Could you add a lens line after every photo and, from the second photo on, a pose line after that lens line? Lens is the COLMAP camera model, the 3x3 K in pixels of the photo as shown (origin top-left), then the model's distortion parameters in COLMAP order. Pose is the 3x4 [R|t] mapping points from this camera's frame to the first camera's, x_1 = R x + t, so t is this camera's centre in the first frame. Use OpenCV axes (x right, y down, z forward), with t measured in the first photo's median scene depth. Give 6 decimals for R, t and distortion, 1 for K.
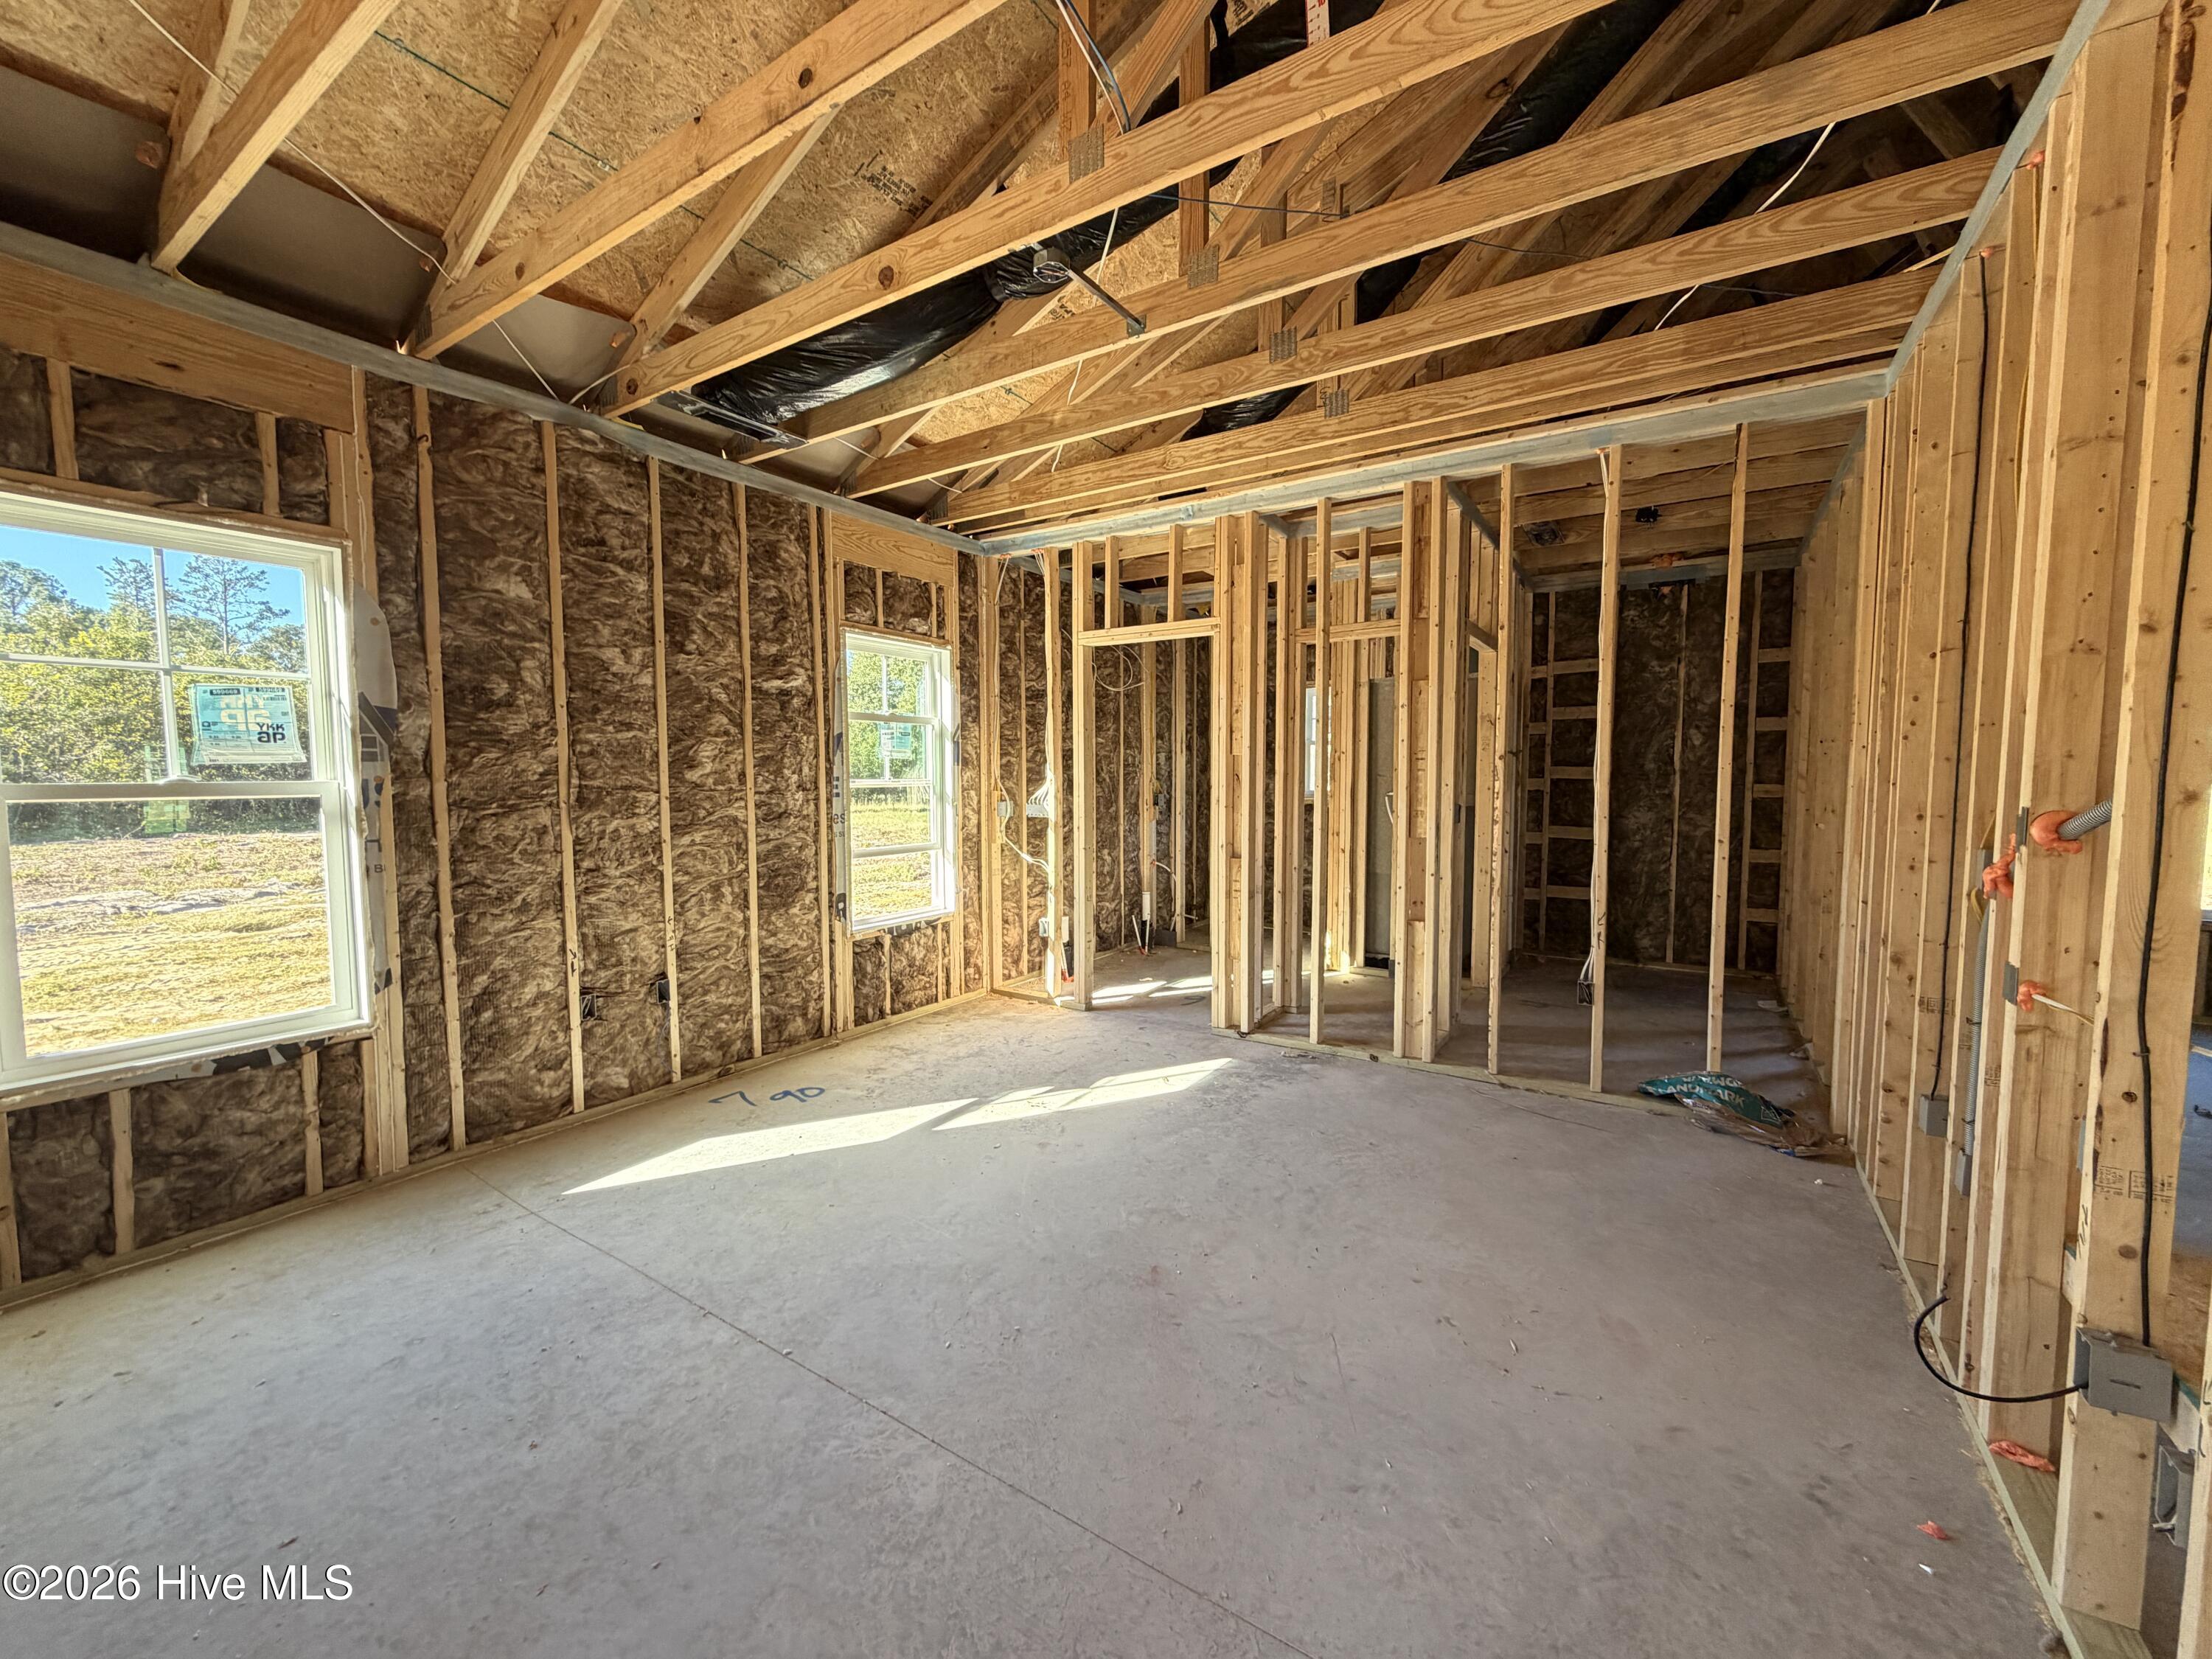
lens RADIAL K [[880.7, 0, 1102.3], [0, 880.7, 830.8], [0, 0, 1]] dist [0.000058, -0.000063]
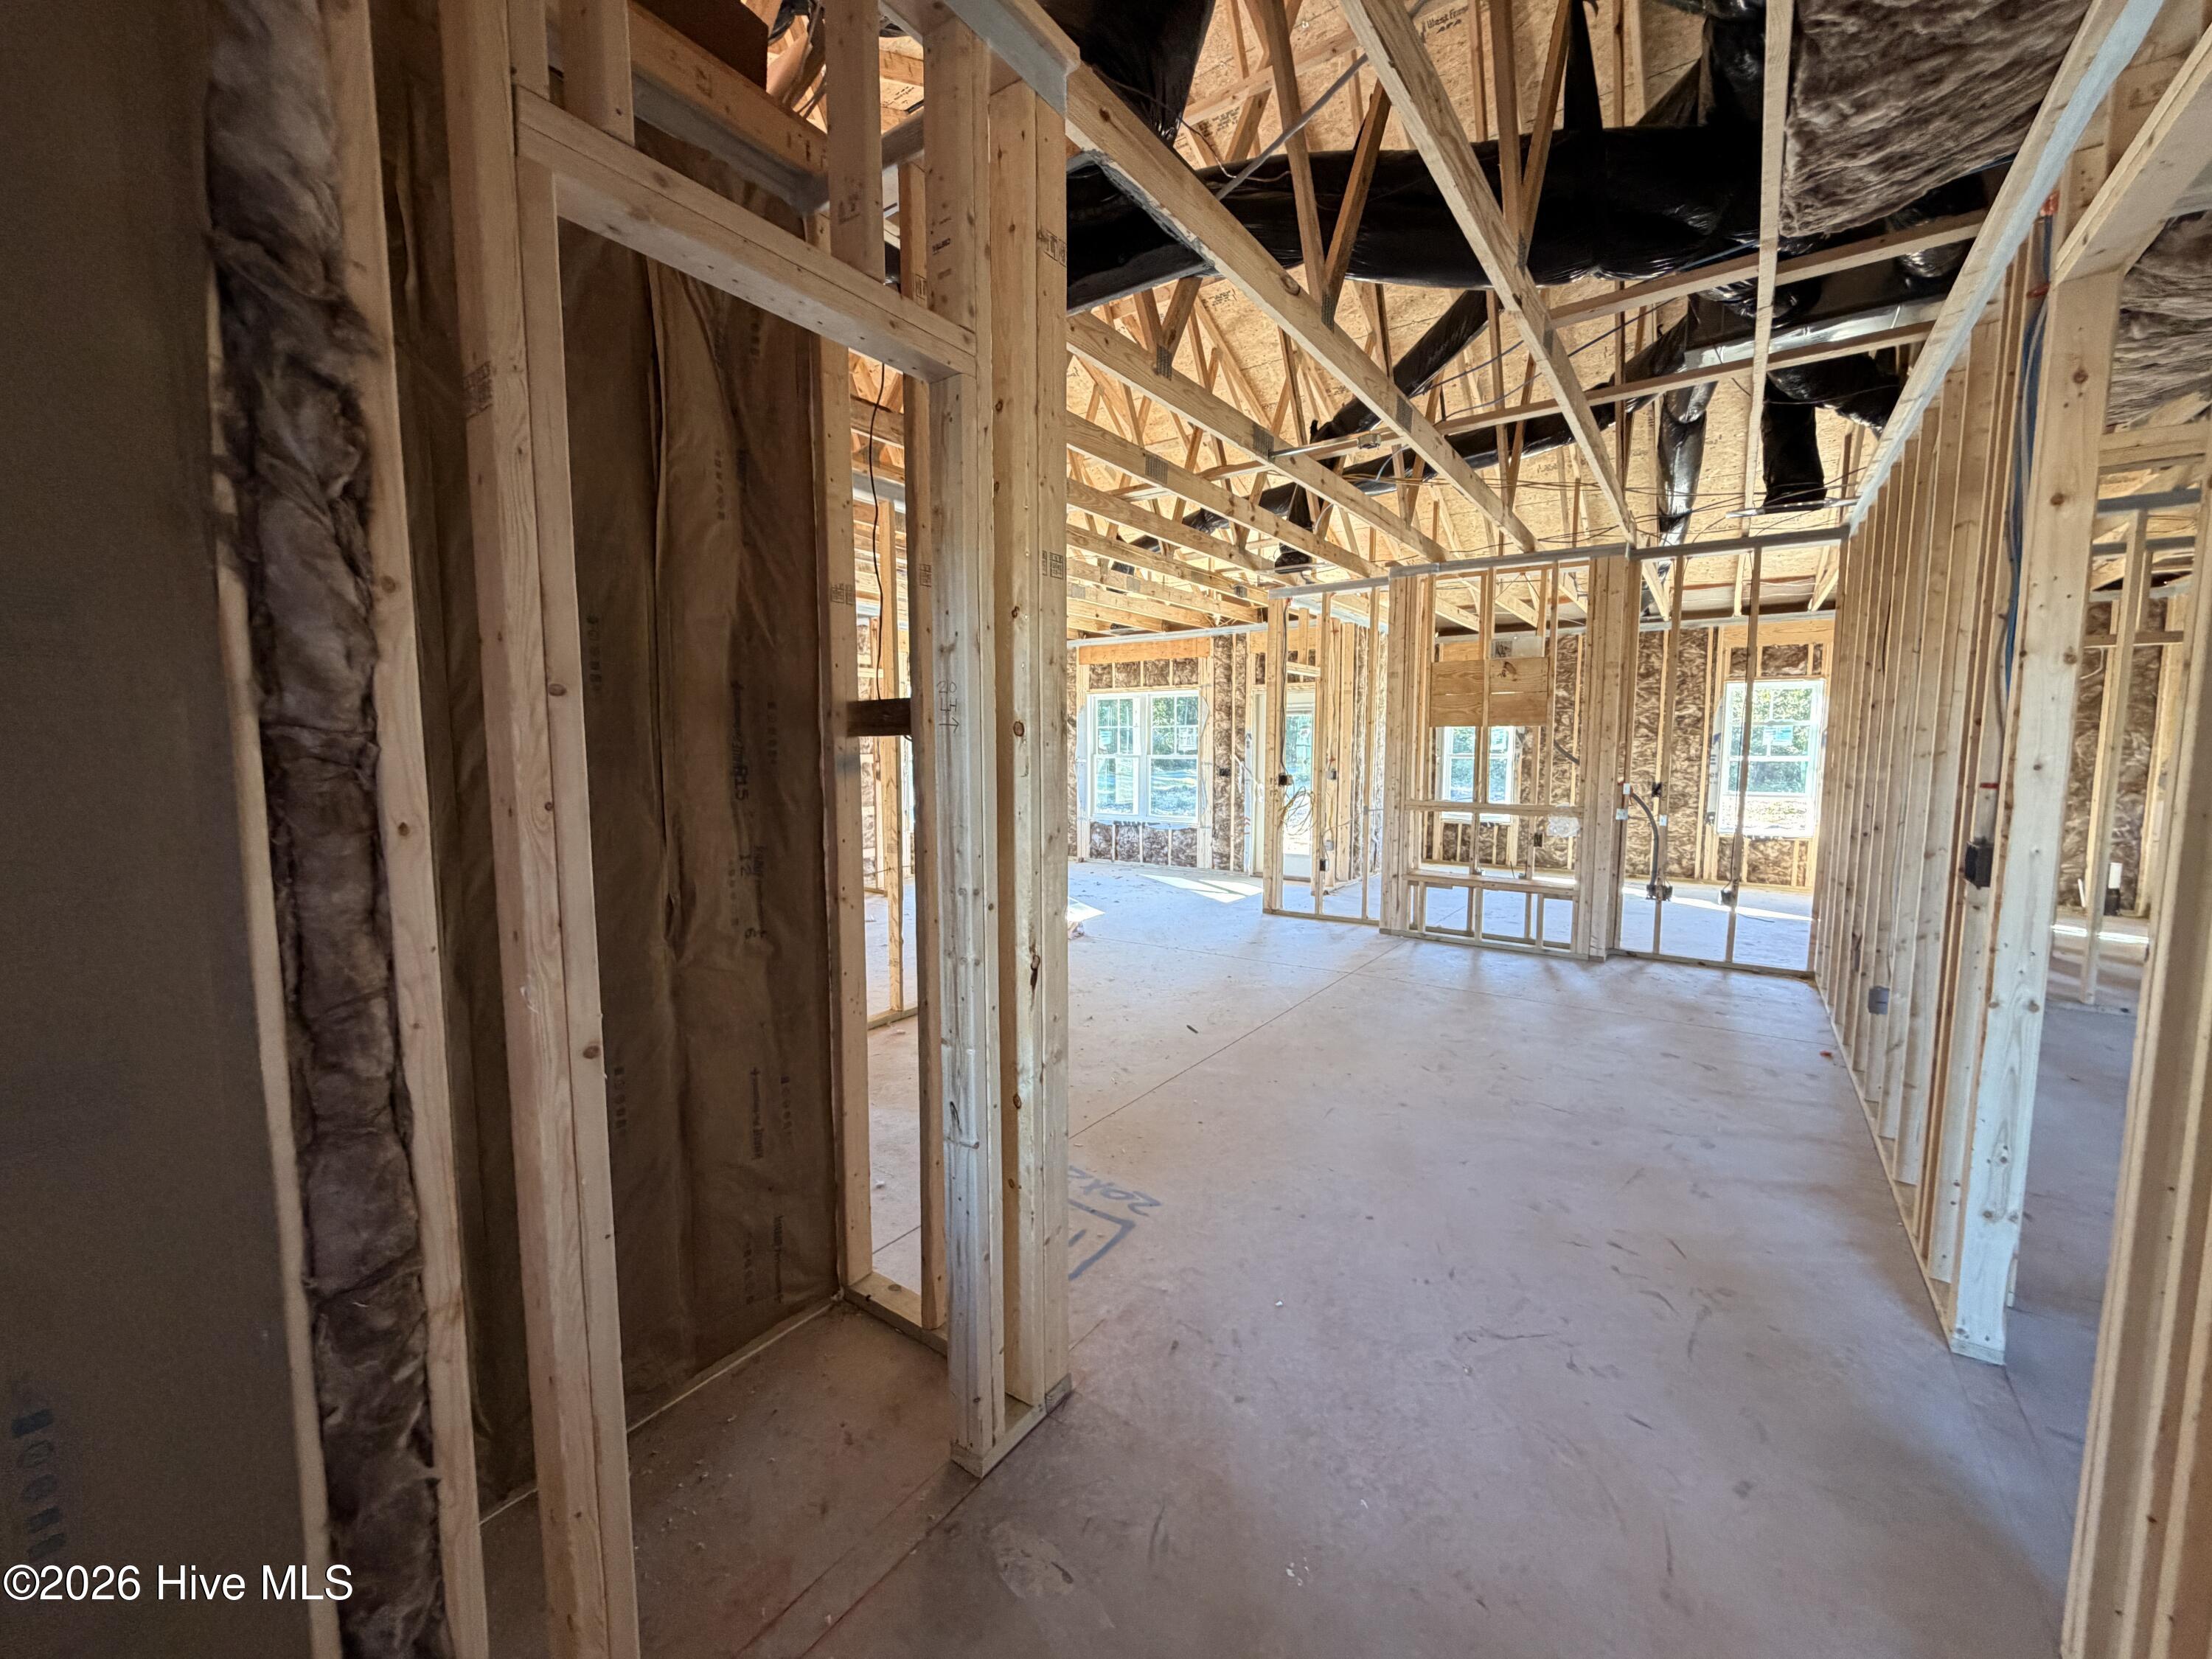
lens RADIAL K [[880.7, 0, 1100.4], [0, 880.7, 826.8], [0, 0, 1]] dist [0.000058, -0.000063]
pose [[-0.037253, 0.091797, -0.995081, 1.891812], [-0.066936, 0.993306, 0.094139, 0.008669], [0.997062, 0.070114, -0.030859, -0.371570]]
